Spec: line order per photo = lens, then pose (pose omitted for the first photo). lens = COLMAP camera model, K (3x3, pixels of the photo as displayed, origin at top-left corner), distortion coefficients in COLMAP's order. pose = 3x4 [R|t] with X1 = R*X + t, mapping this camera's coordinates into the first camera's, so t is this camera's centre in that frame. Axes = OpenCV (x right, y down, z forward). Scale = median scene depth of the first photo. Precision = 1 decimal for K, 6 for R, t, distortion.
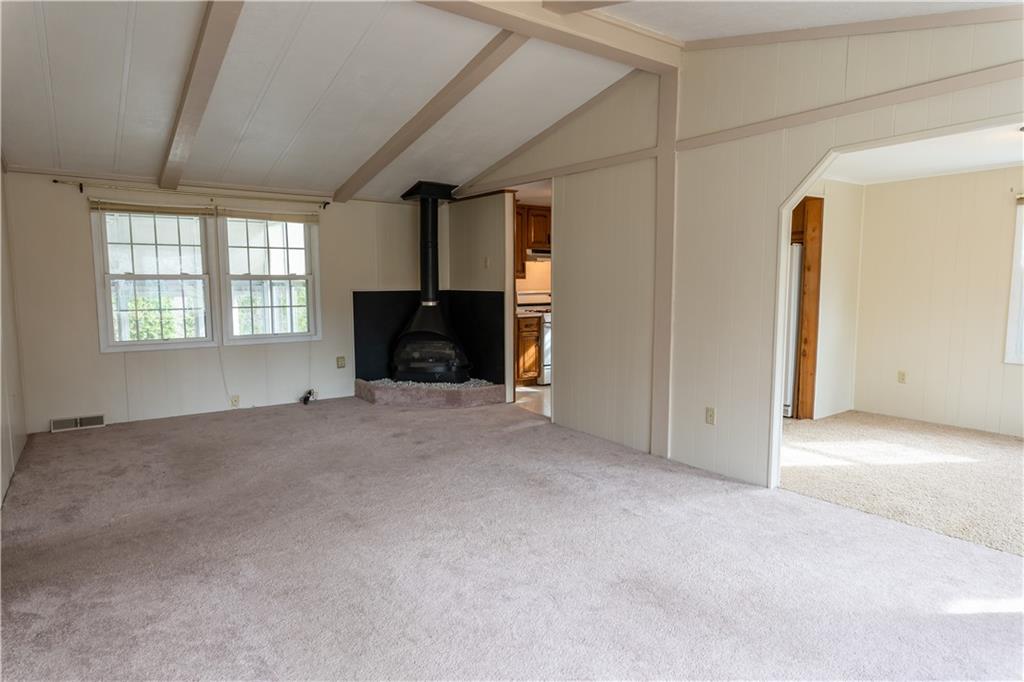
lens RADIAL K [[597.1, 0, 507.9], [0, 597.1, 339.4], [0, 0, 1]] dist [-0.000832, -0.003342]
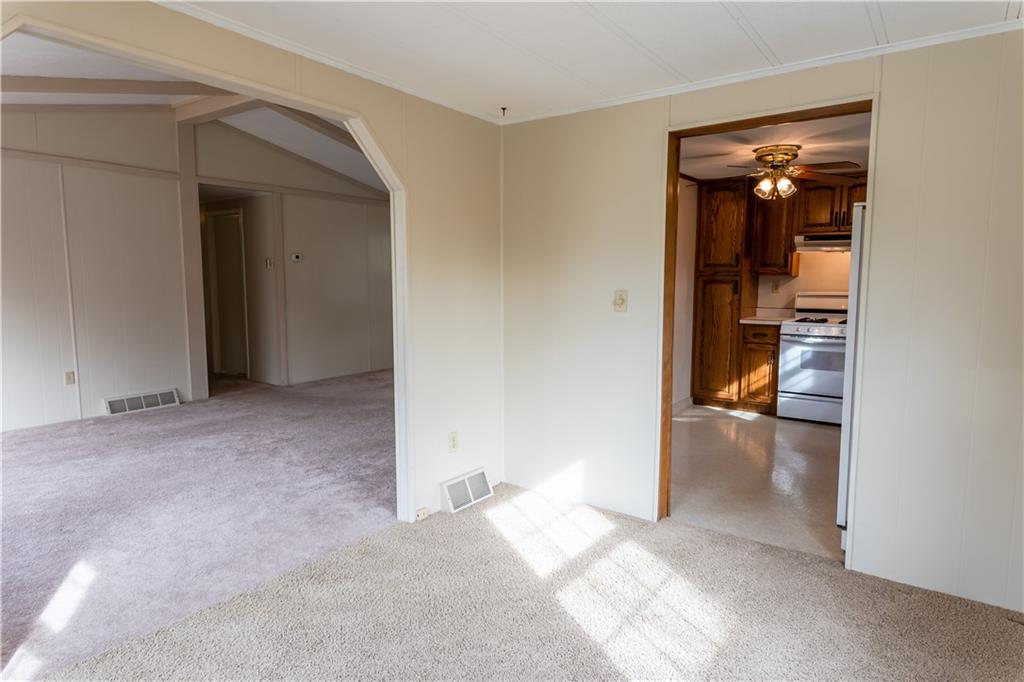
lens RADIAL K [[597.1, 0, 509.4], [0, 597.1, 341.4], [0, 0, 1]] dist [-0.000832, -0.003342]
pose [[0.346140, 0.104874, -0.932303, 0.637538], [-0.098992, 0.992268, 0.074866, -0.041283], [0.932946, 0.066377, 0.353845, 0.419247]]
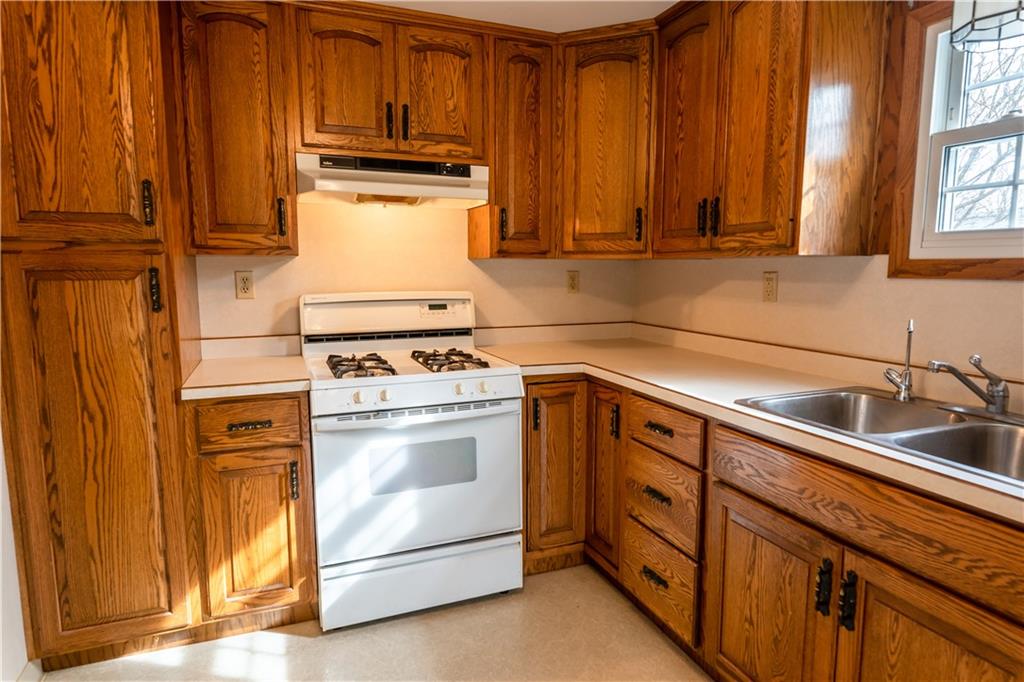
lens RADIAL K [[597.1, 0, 511.2], [0, 597.1, 342.8], [0, 0, 1]] dist [-0.000832, -0.003342]
pose [[0.983079, 0.022149, -0.181840, 0.196859], [-0.017498, 0.999478, 0.027139, -0.069744], [0.182346, -0.023498, 0.982953, 0.750165]]
